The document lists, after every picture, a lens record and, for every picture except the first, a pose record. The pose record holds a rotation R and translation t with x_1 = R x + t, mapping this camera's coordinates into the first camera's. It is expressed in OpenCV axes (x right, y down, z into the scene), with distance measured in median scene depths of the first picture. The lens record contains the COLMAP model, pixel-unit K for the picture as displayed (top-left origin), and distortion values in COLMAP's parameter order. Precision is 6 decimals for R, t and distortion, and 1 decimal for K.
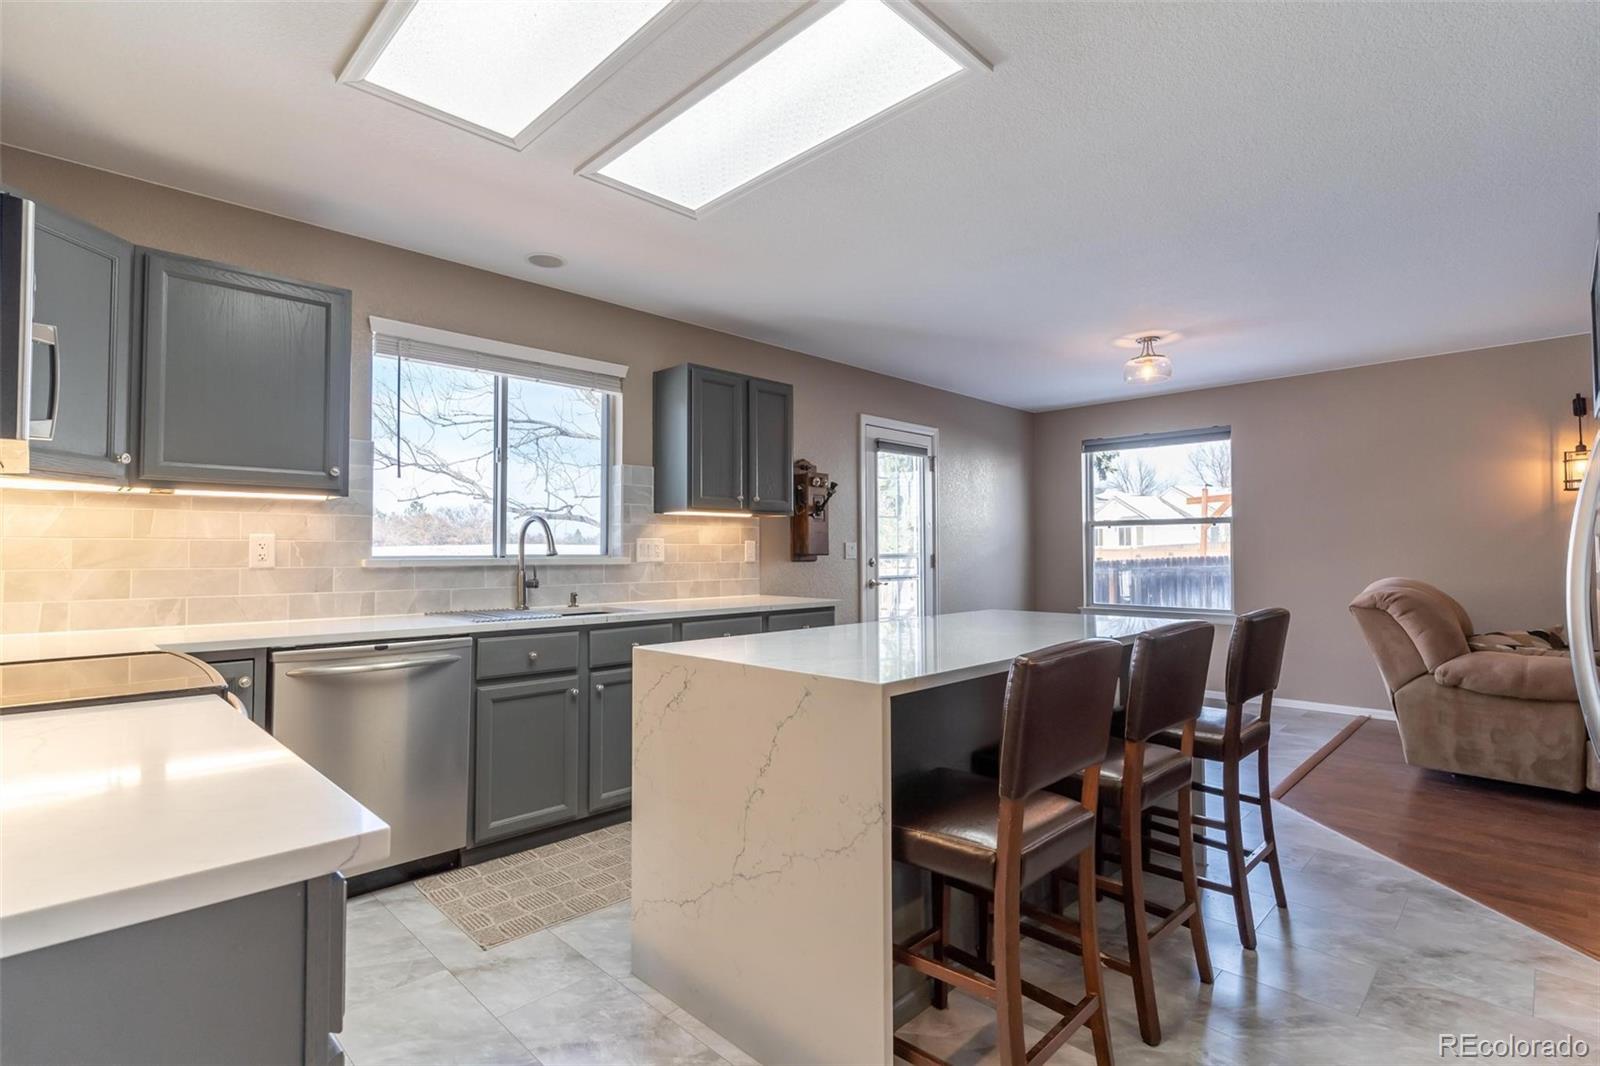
lens RADIAL K [[769.8, 0, 802.9], [0, 769.8, 527.5], [0, 0, 1]] dist [0.001798, 0.000985]
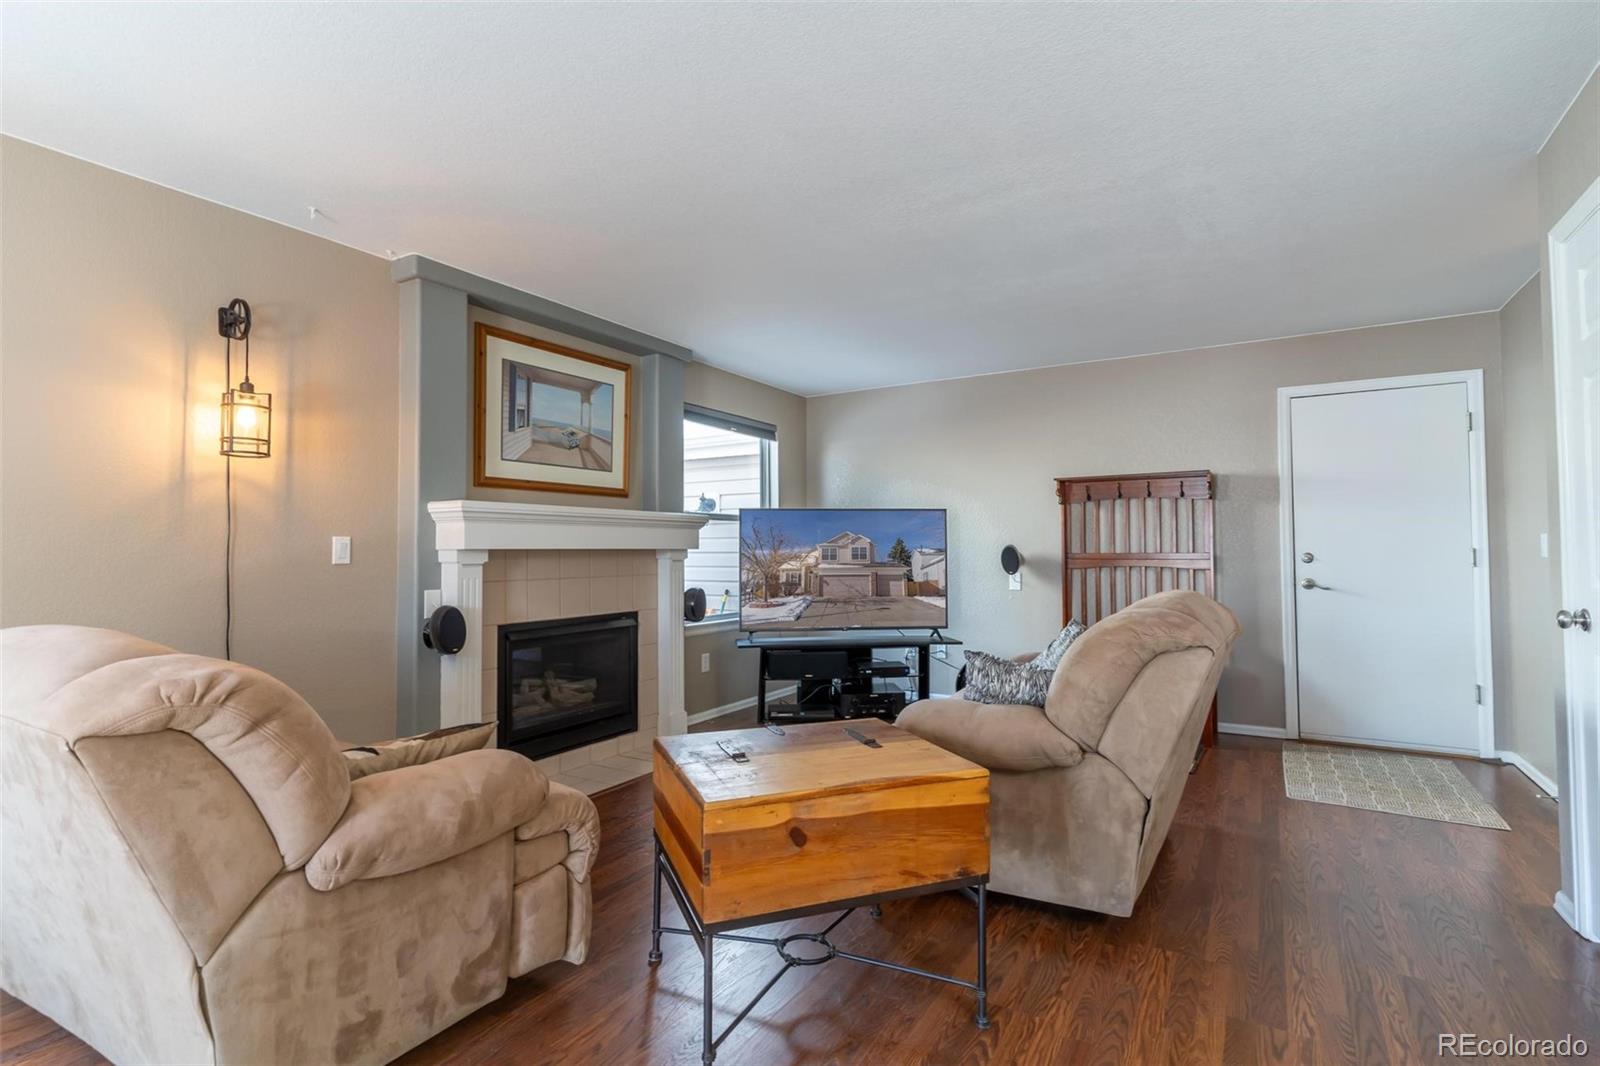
lens RADIAL K [[769.8, 0, 791.6], [0, 769.8, 531.0], [0, 0, 1]] dist [0.001798, 0.000985]
pose [[-0.225694, 0.028639, 0.973777, 0.368266], [-0.026816, 0.999006, -0.035597, 0.025607], [-0.973829, -0.034147, -0.224702, 0.830264]]
